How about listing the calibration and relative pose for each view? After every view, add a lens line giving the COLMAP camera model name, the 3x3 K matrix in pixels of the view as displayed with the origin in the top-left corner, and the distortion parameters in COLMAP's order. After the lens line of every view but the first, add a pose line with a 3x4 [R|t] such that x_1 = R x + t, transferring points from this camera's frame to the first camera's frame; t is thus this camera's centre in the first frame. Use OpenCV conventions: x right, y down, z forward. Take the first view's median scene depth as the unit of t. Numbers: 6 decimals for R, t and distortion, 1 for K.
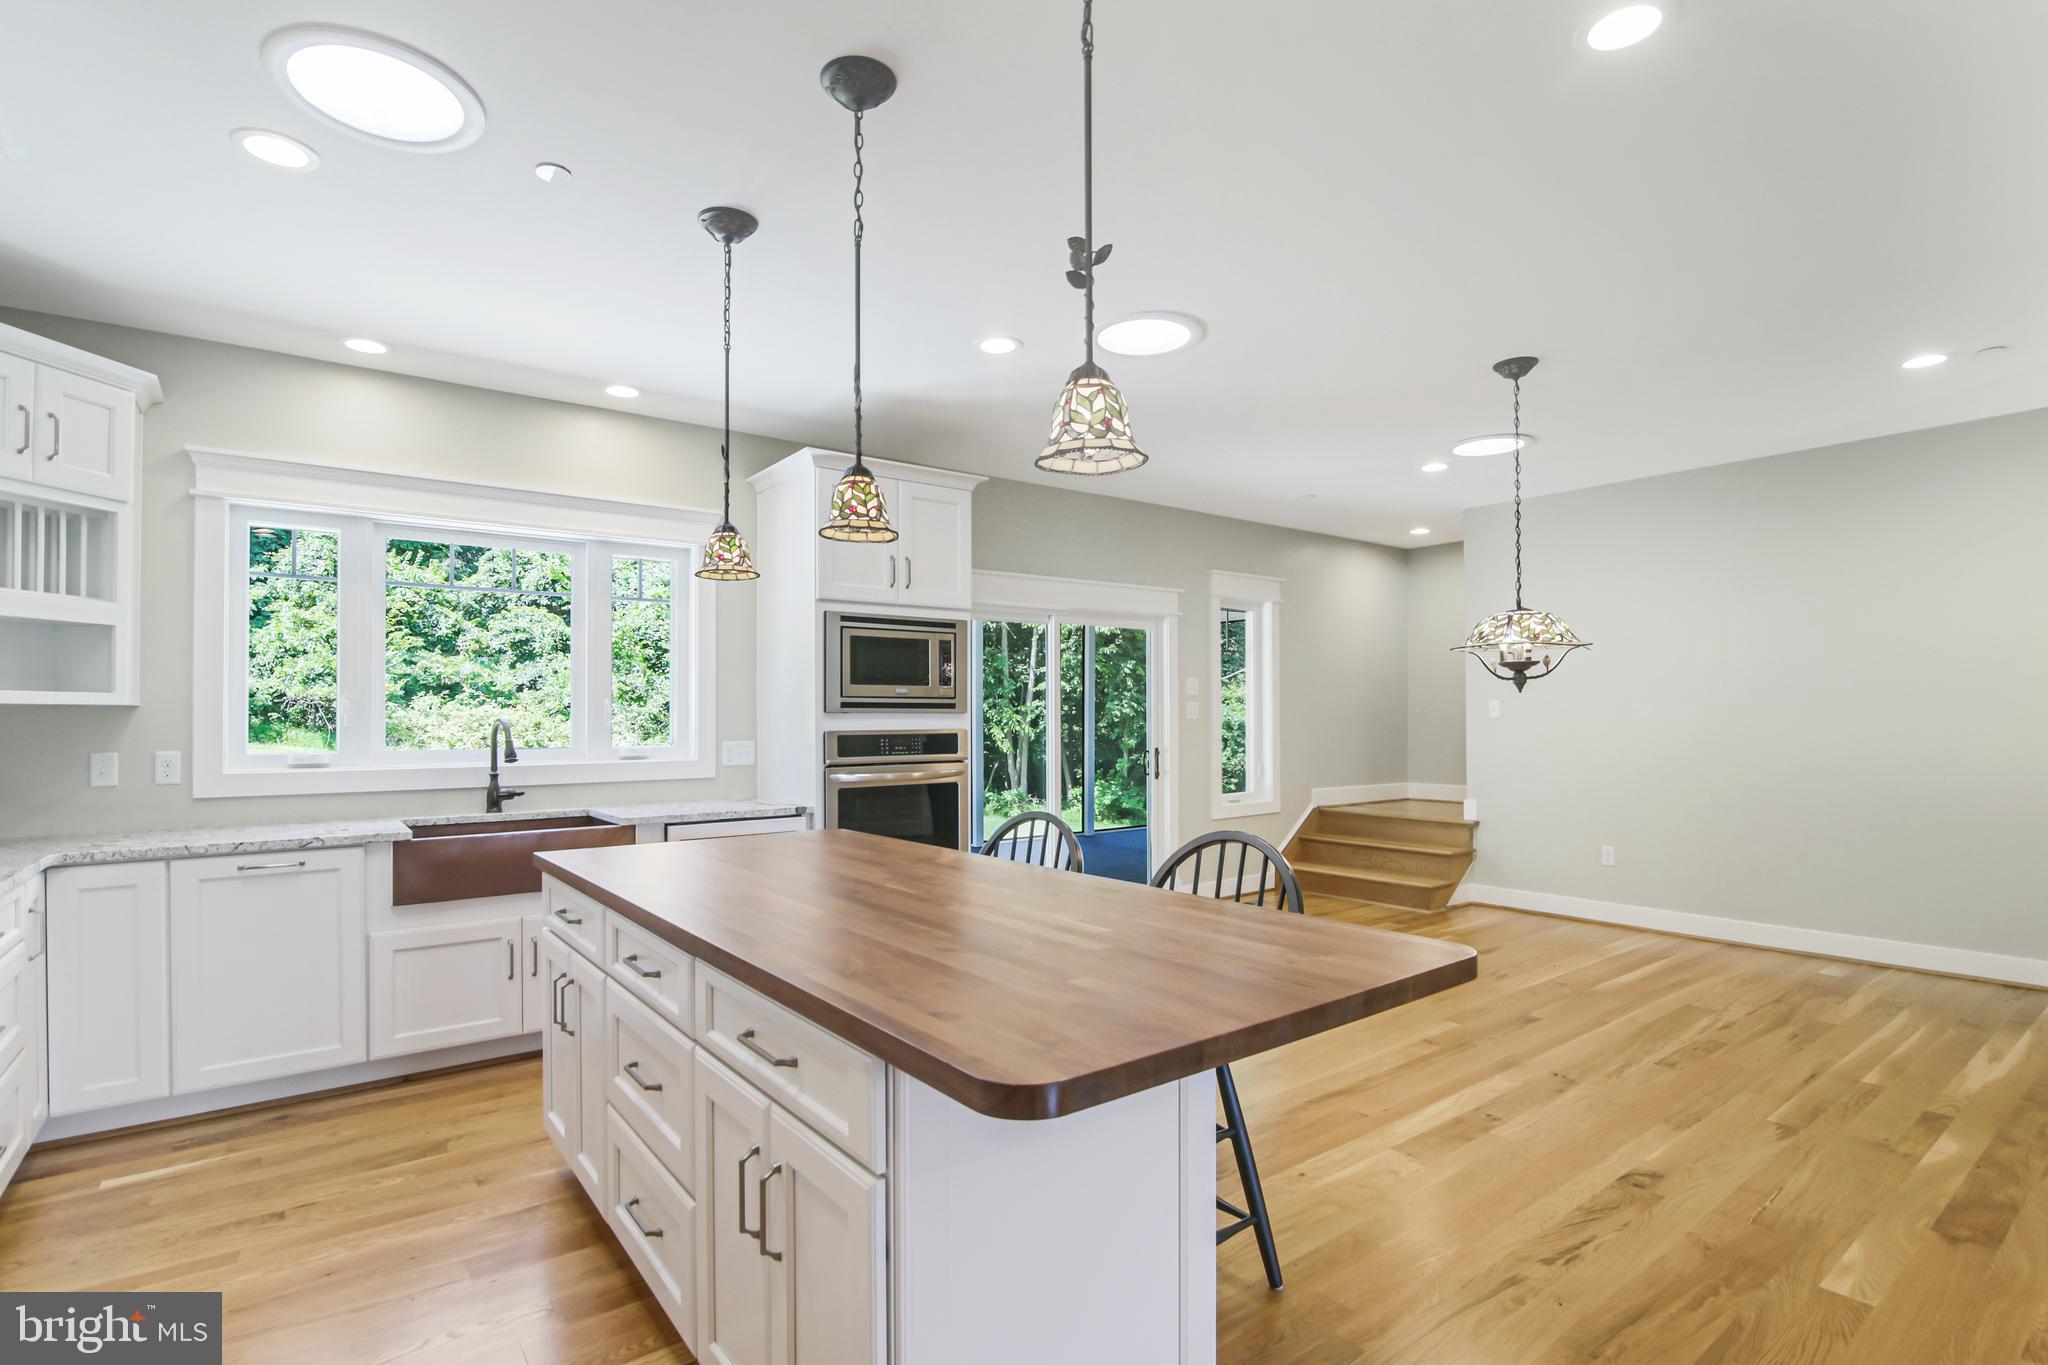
lens RADIAL K [[990.6, 0, 1005.0], [0, 990.6, 709.8], [0, 0, 1]] dist [-0.012211, 0.000322]
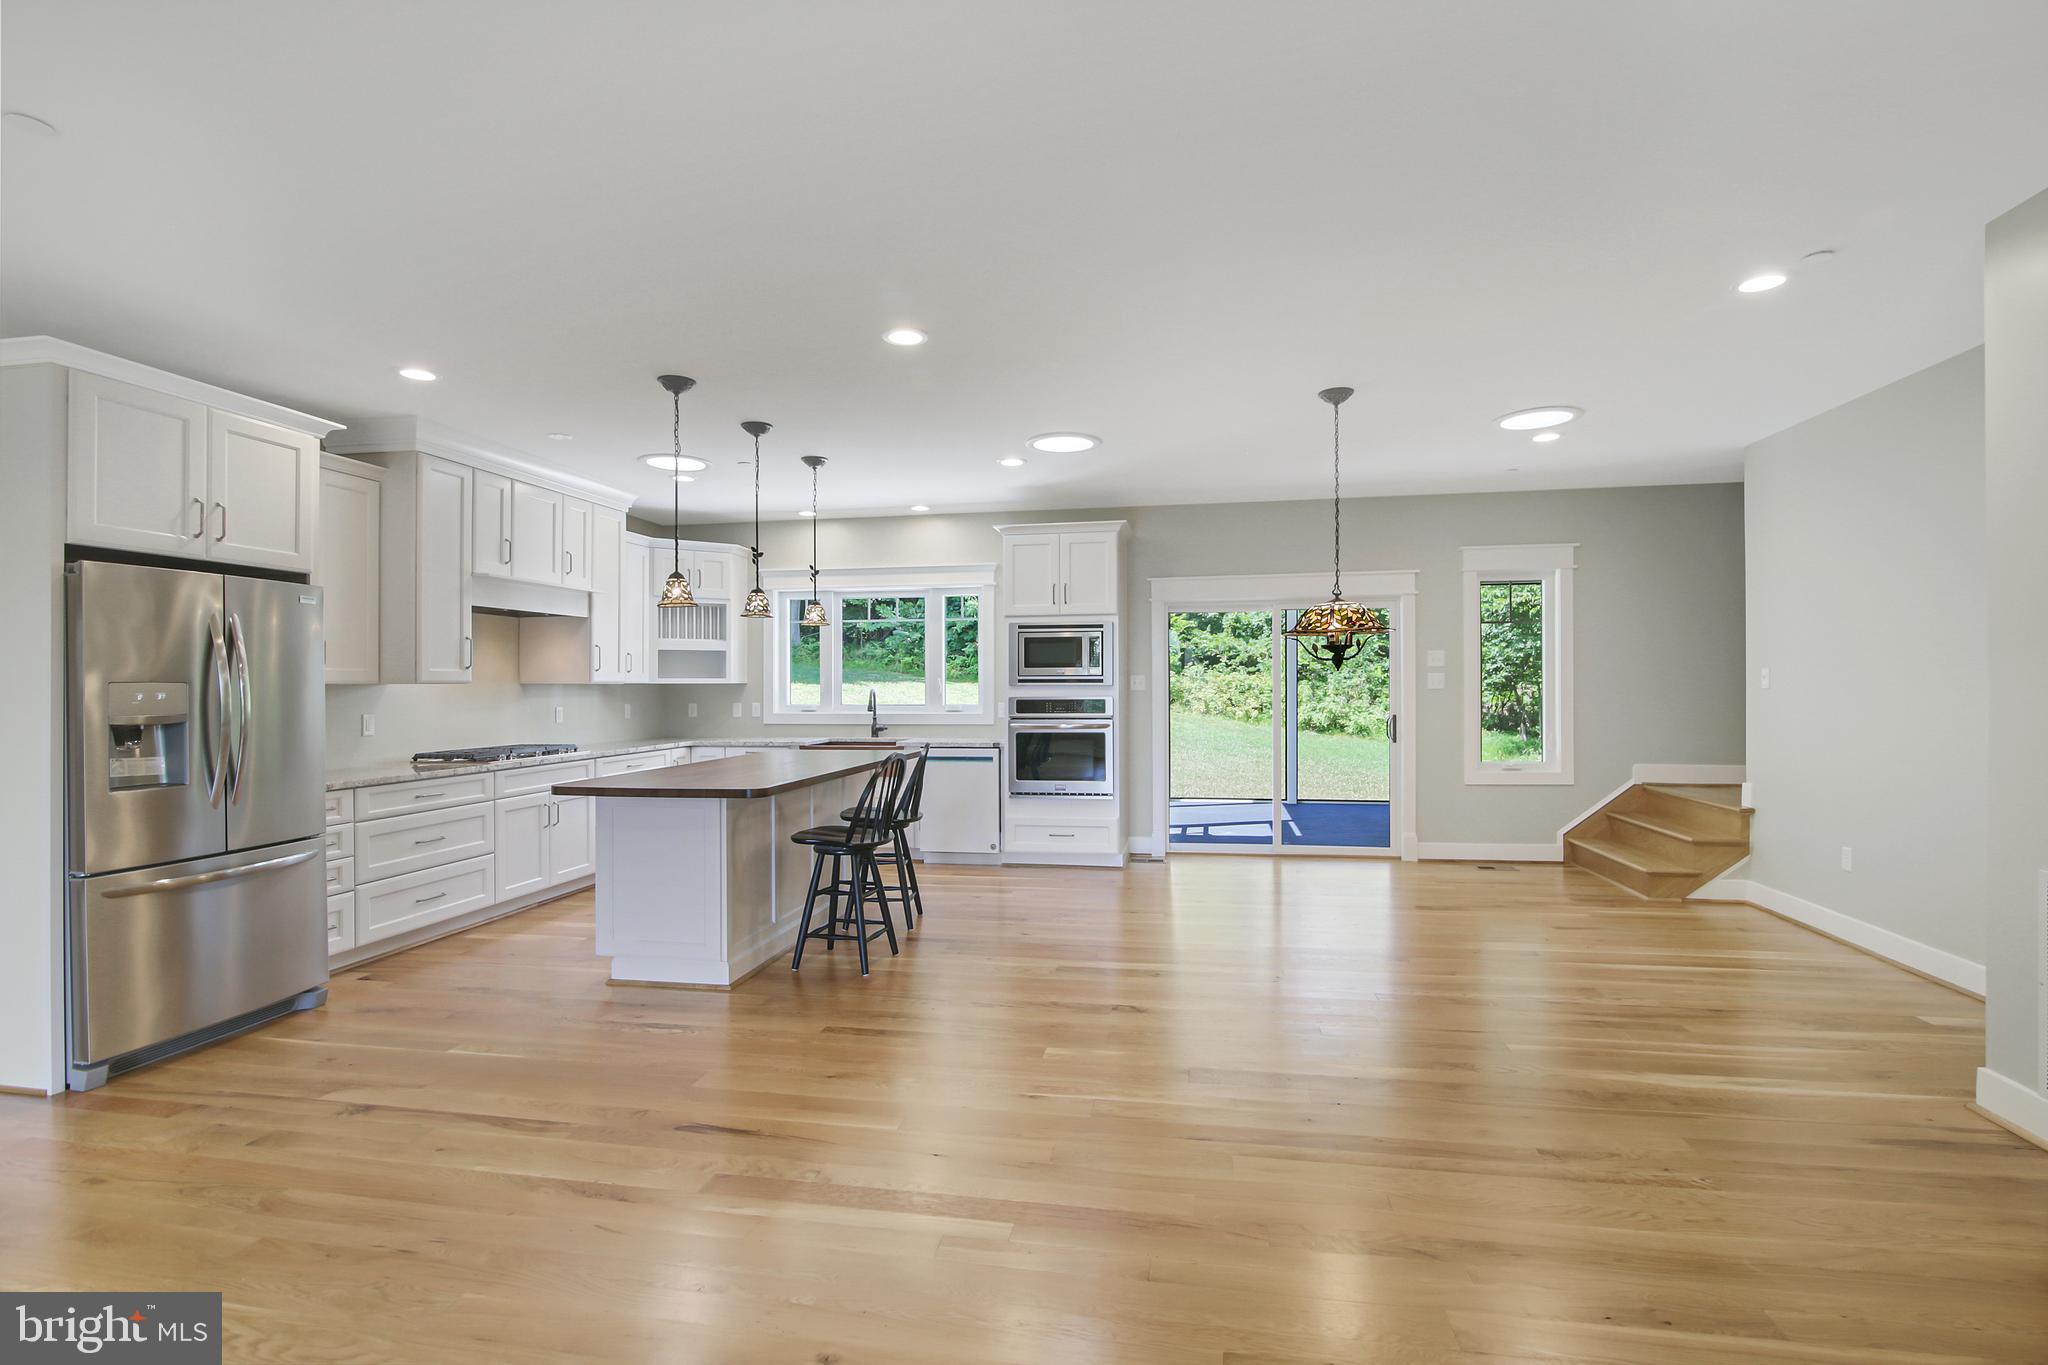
lens RADIAL K [[947.4, 0, 1025.5], [0, 947.4, 692.1], [0, 0, 1]] dist [-0.014443, -0.000243]
pose [[0.678110, 0.007425, -0.734923, 0.968035], [0.007942, 0.999817, 0.017429, -0.013392], [0.734917, -0.017656, 0.677927, -0.035964]]
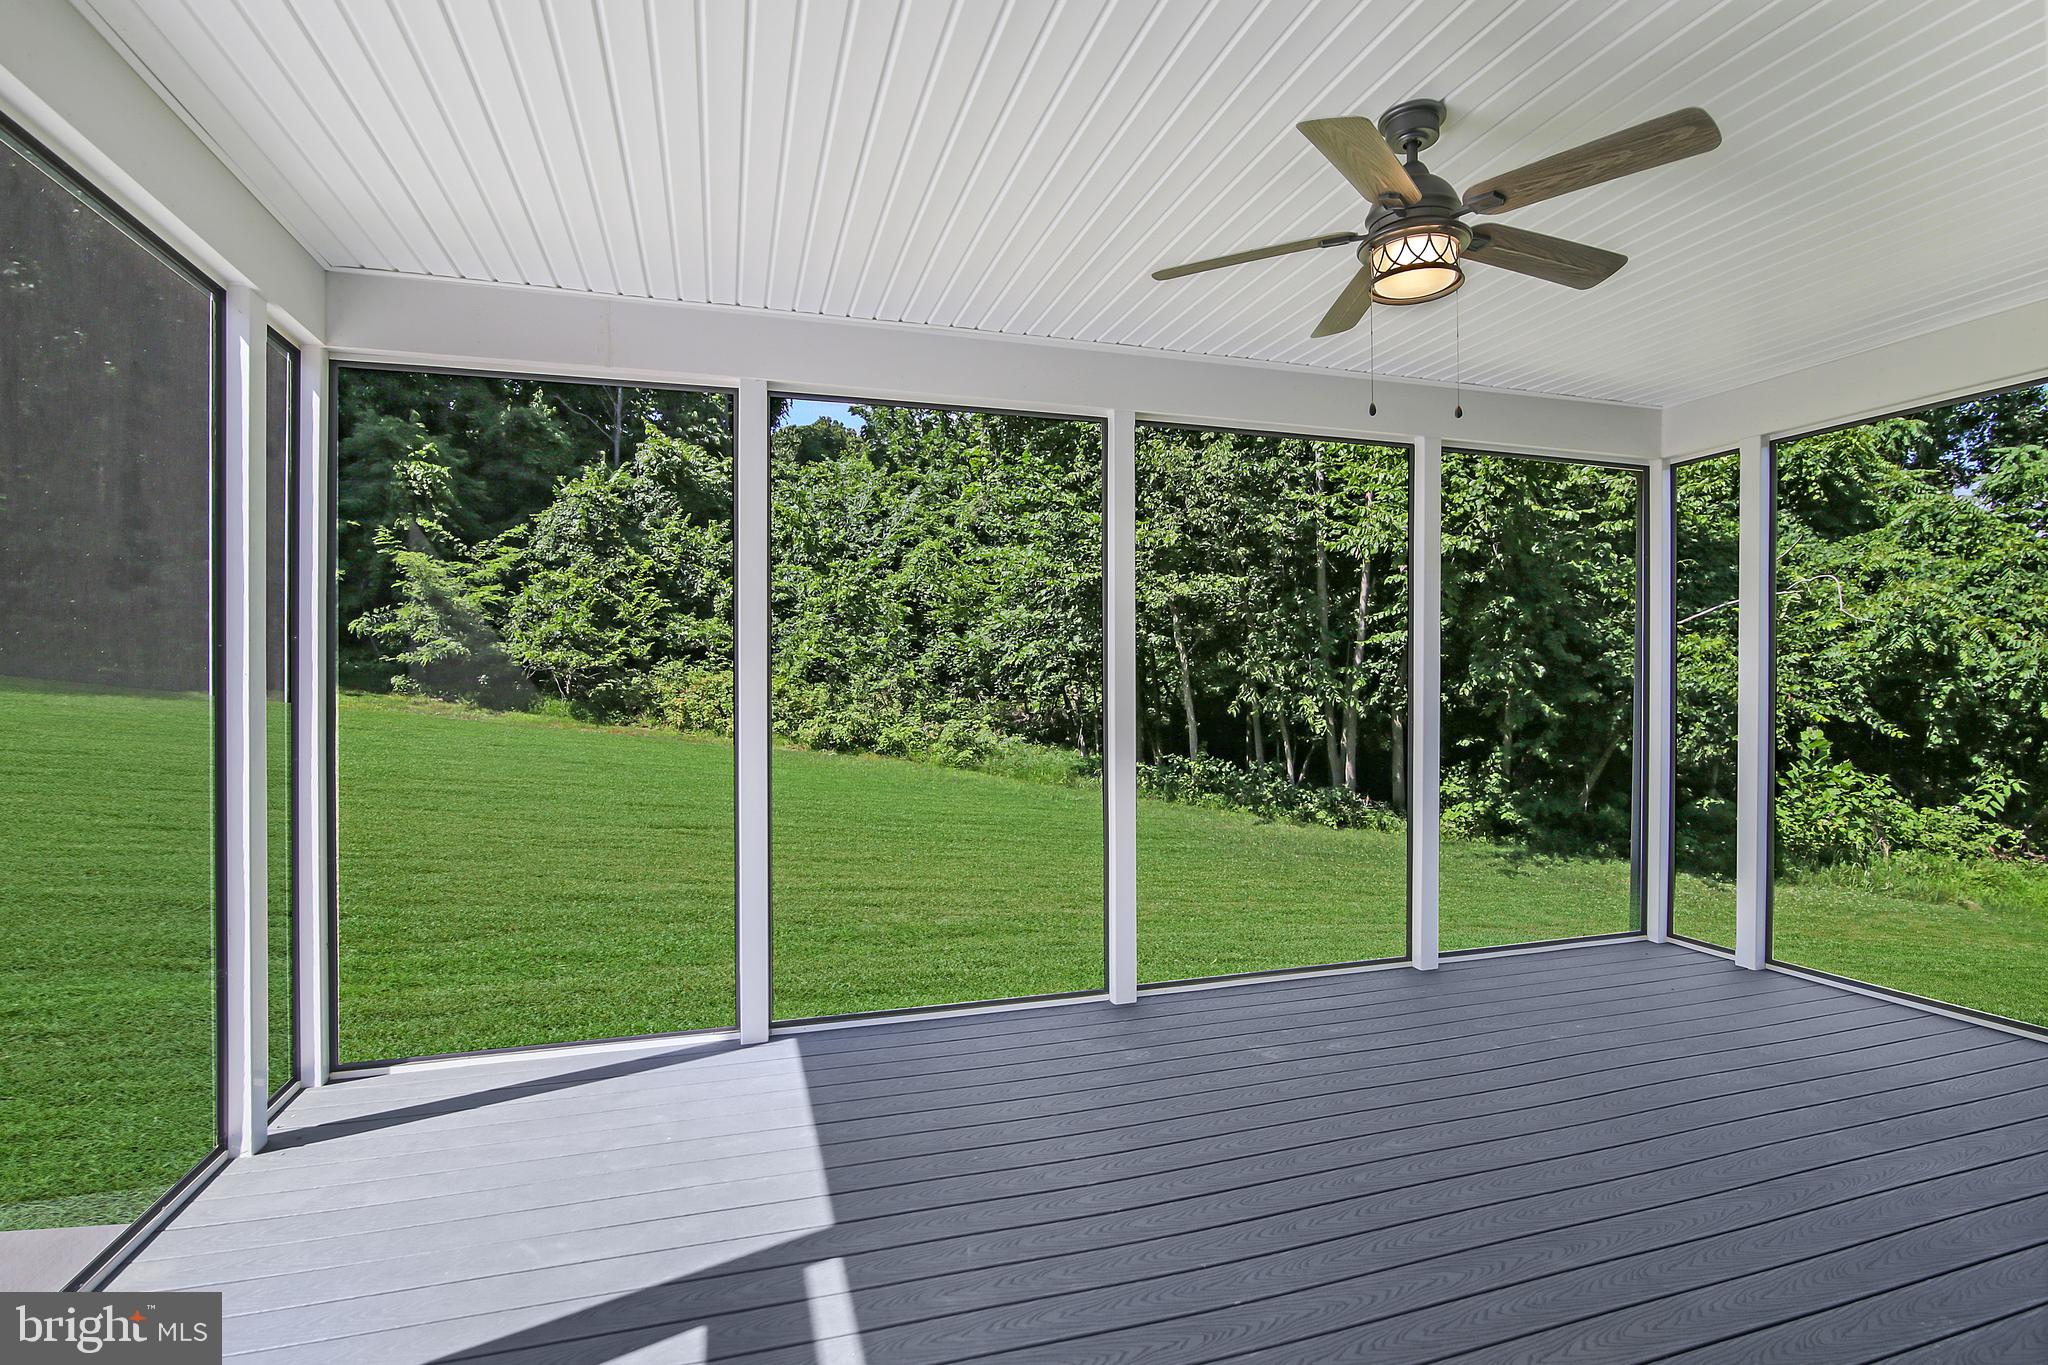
lens RADIAL K [[973.0, 0, 1024.0], [0, 973.0, 682.5], [0, 0, 1]] dist [-0.008532, -0.000761]
pose [[0.941531, 0.000064, -0.336926, 0.180609], [0.001621, 0.999988, 0.004721, 0.014291], [0.336922, -0.004991, 0.941519, 1.381456]]
